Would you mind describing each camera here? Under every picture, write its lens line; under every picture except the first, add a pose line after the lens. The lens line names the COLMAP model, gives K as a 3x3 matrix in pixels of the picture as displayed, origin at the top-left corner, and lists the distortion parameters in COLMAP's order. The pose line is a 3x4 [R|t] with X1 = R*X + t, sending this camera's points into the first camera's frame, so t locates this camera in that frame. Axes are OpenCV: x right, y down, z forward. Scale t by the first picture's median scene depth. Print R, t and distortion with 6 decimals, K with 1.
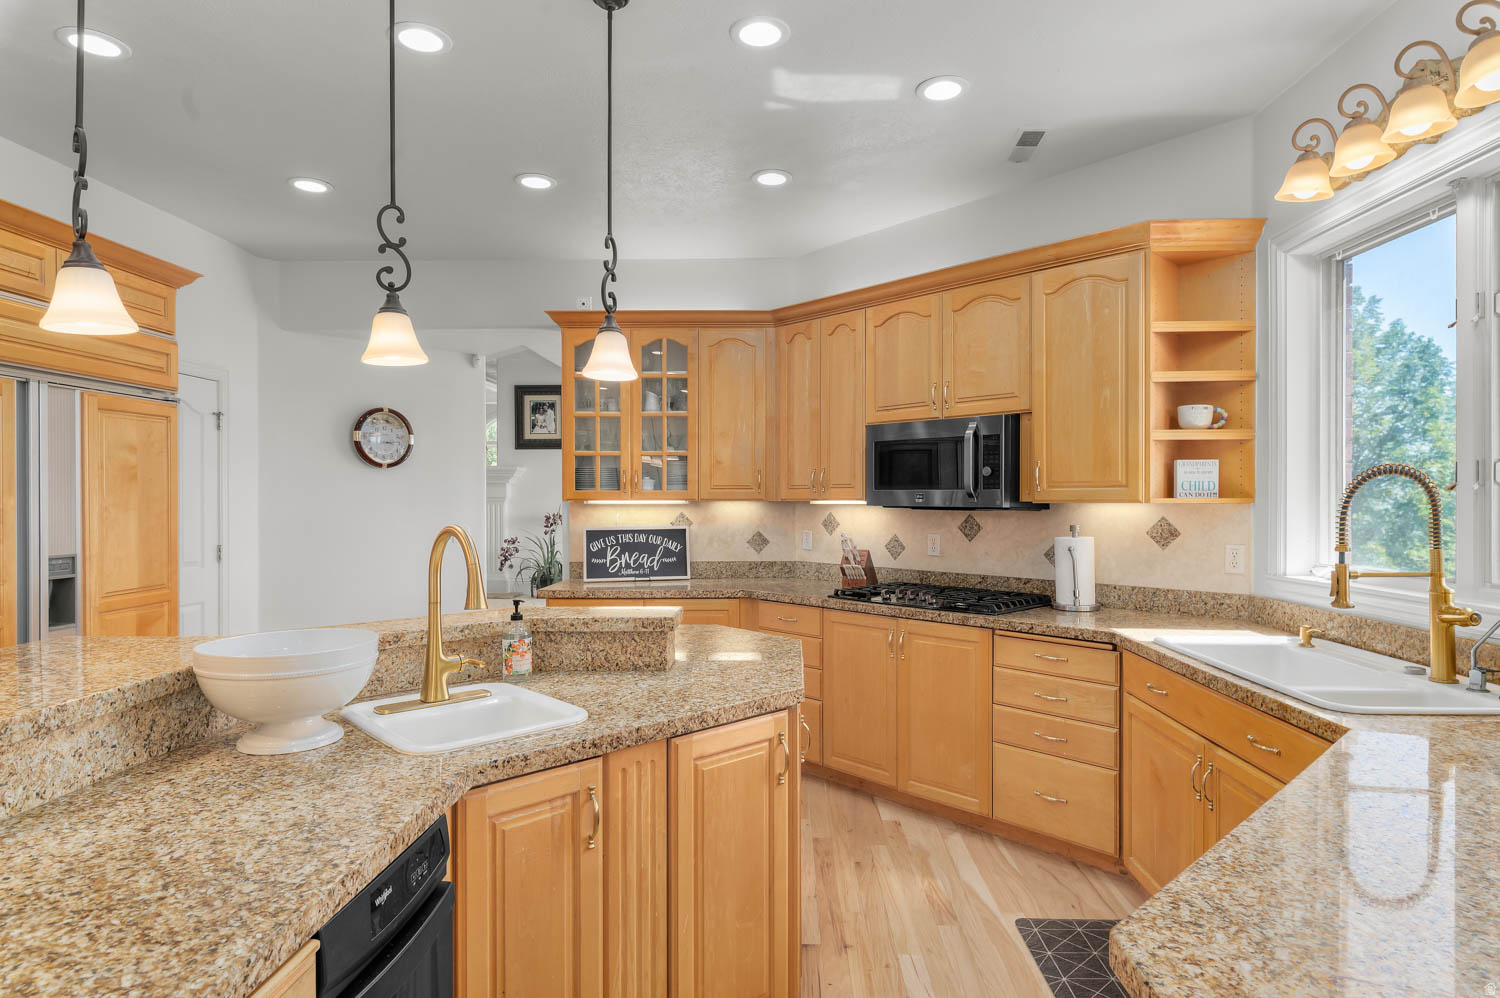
lens RADIAL K [[822.3, 0, 749.9], [0, 822.3, 497.2], [0, 0, 1]] dist [-0.000047, 0.000001]
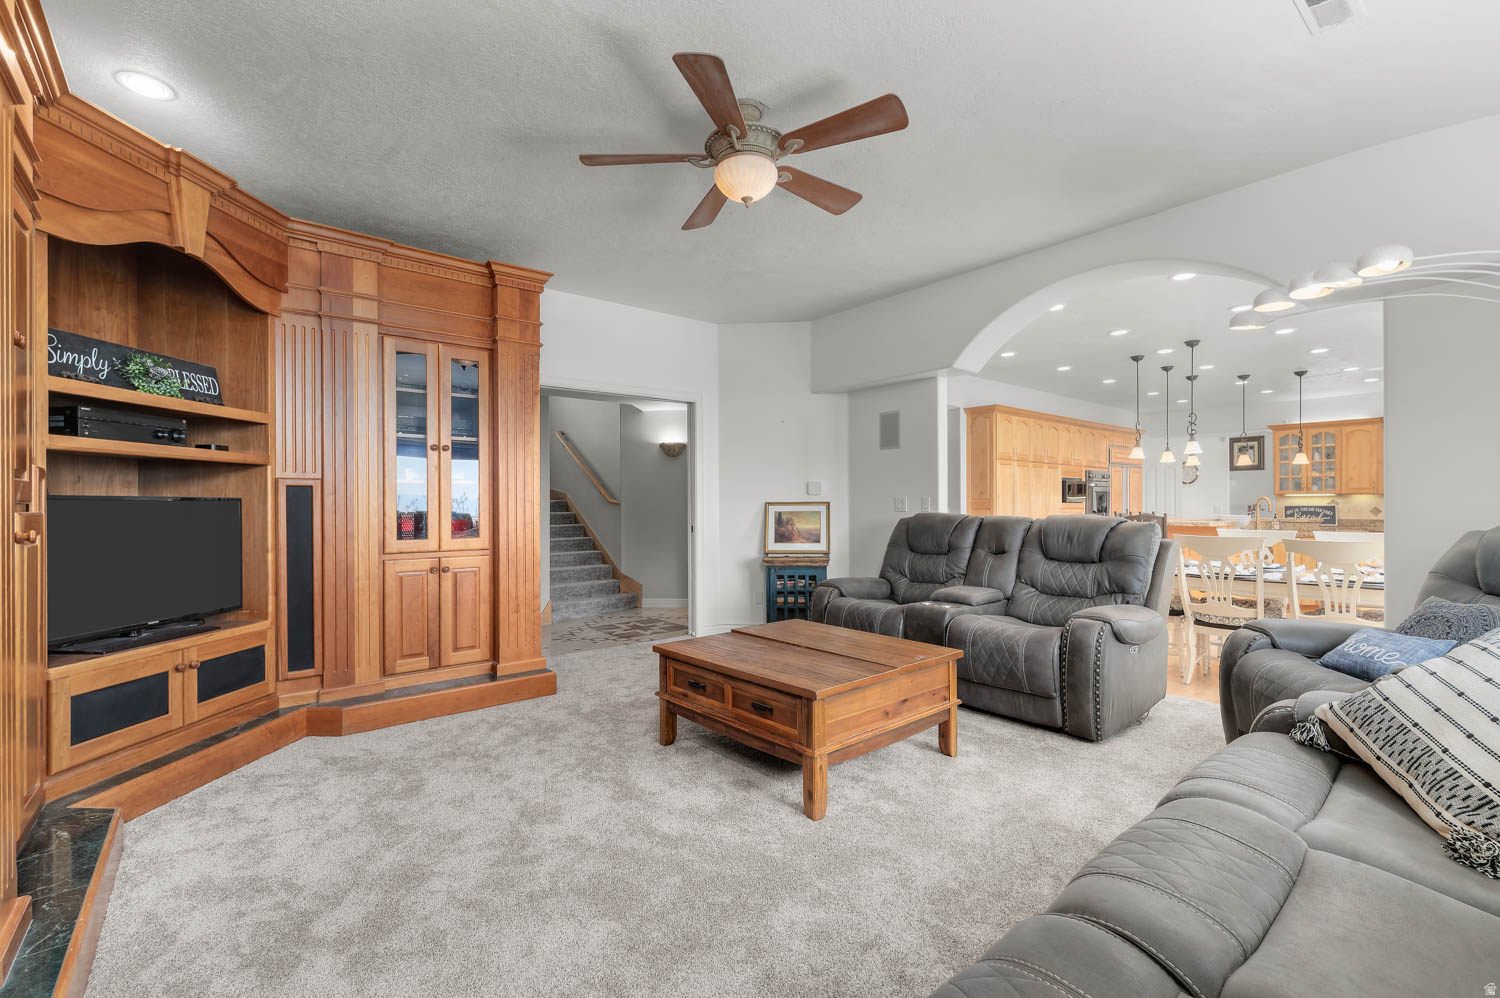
lens RADIAL K [[659.8, 0, 749.6], [0, 659.8, 500.2], [0, 0, 1]] dist [0.000598, 0.000036]
pose [[0.665000, -0.003239, -0.746837, 0.234304], [0.000189, 0.999991, -0.004168, 0.029449], [0.746844, 0.002631, 0.664995, -1.641294]]
